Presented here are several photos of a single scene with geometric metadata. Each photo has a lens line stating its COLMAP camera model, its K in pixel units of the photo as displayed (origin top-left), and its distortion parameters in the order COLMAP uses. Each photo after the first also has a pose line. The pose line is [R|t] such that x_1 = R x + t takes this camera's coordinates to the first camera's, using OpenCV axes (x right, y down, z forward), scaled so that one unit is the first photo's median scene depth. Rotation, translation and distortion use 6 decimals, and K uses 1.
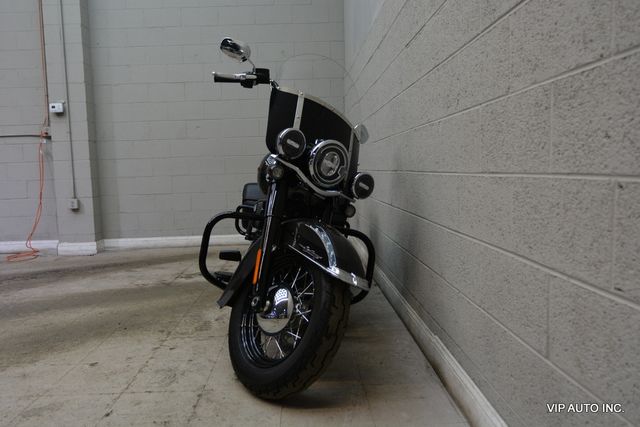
lens RADIAL K [[485.9, 0, 312.3], [0, 485.9, 209.0], [0, 0, 1]] dist [-0.026770, 0.024497]
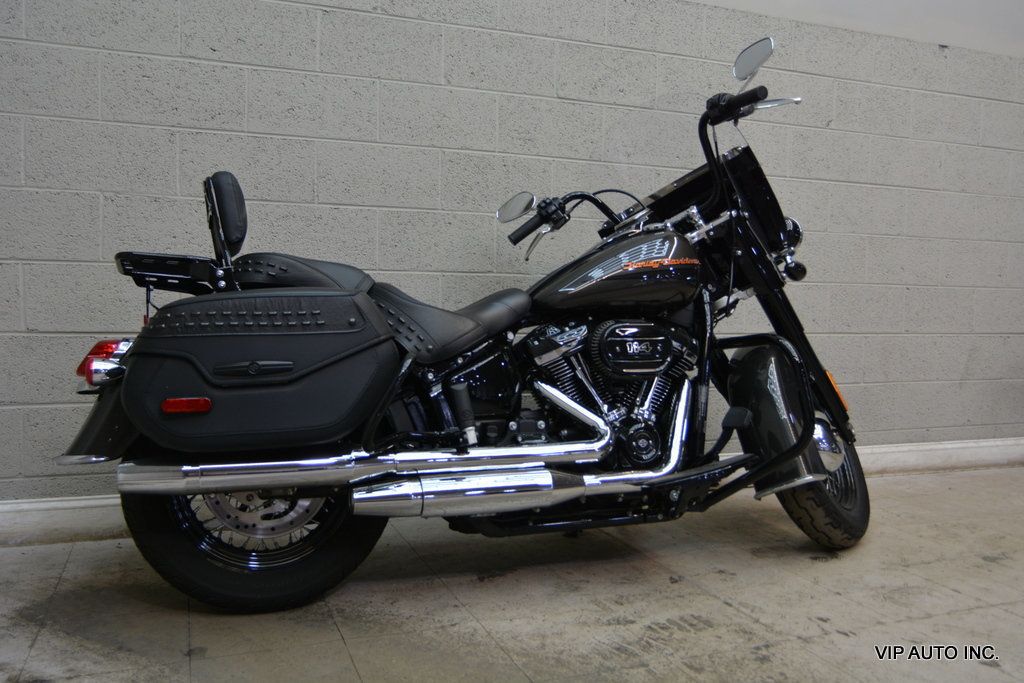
lens RADIAL K [[841.7, 0, 502.9], [0, 841.7, 333.8], [0, 0, 1]] dist [-0.026550, 0.023019]
pose [[-0.335606, -0.027131, 0.941612, -1.209344], [0.067177, 0.996351, 0.052651, -0.081788], [-0.939604, 0.080925, -0.332559, 1.948341]]
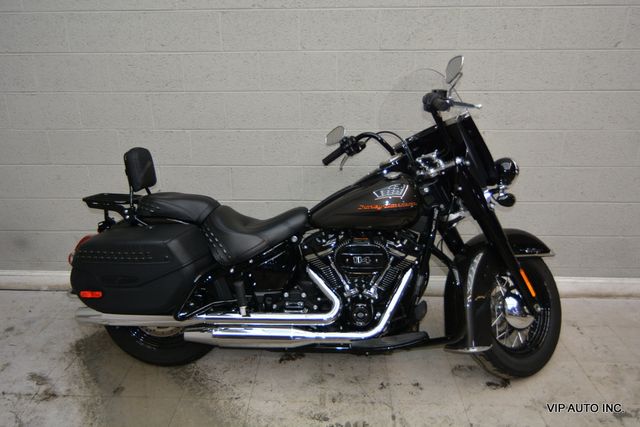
lens RADIAL K [[485.9, 0, 314.1], [0, 485.9, 209.2], [0, 0, 1]] dist [-0.026770, 0.024497]
pose [[0.069711, -0.311790, 0.947590, -1.174262], [0.088662, 0.948078, 0.305428, -0.440058], [-0.993619, 0.062724, 0.093736, 1.377218]]
